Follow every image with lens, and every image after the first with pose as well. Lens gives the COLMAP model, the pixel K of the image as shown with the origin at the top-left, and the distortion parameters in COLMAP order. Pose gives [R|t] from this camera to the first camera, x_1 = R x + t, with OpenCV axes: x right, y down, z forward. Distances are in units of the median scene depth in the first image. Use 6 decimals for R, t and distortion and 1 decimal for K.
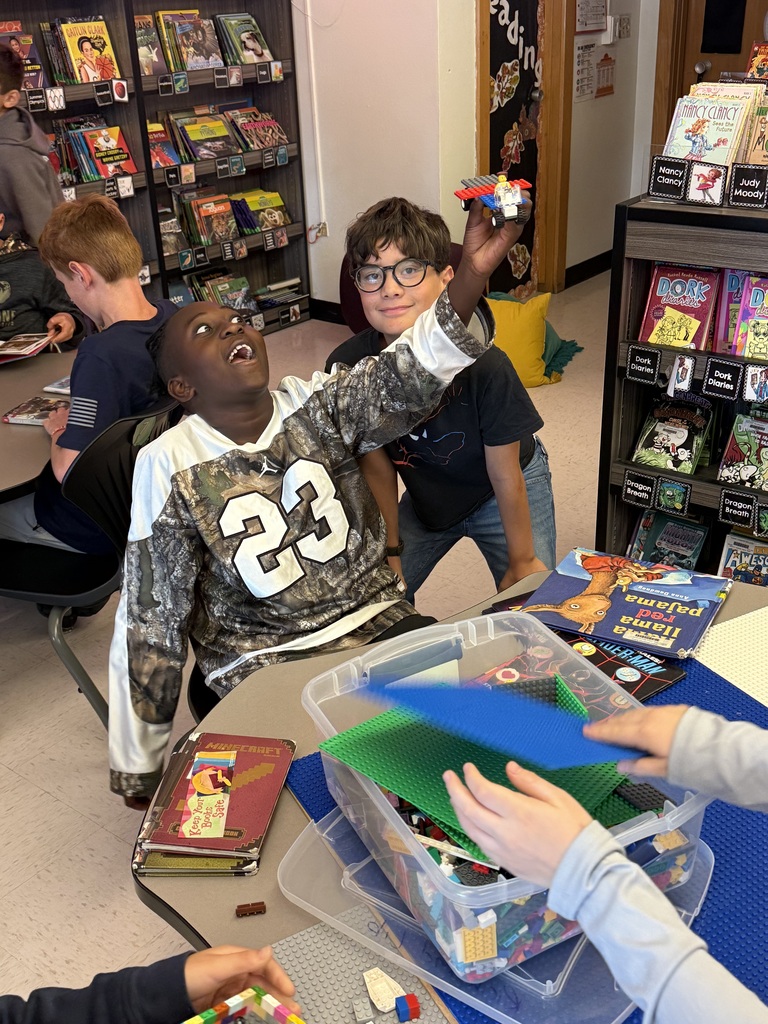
lens RADIAL K [[1140.1, 0, 382.5], [0, 1140.1, 512.9], [0, 0, 1]] dist [-0.018423, 0.000000]
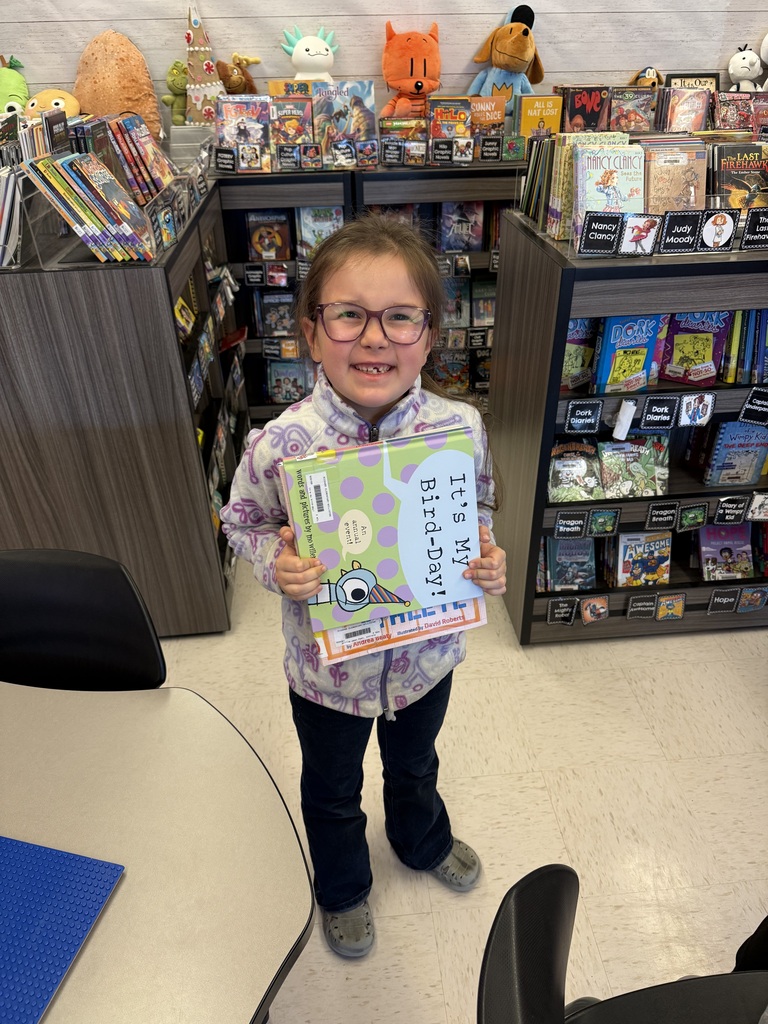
lens RADIAL K [[734.9, 0, 383.4], [0, 734.9, 512.2], [0, 0, 1]] dist [0.011243, 0.003930]
pose [[0.724070, -0.335145, 0.602828, -0.359837], [0.279071, 0.941627, 0.188304, -0.237018], [-0.630748, 0.031887, 0.775333, 0.619725]]
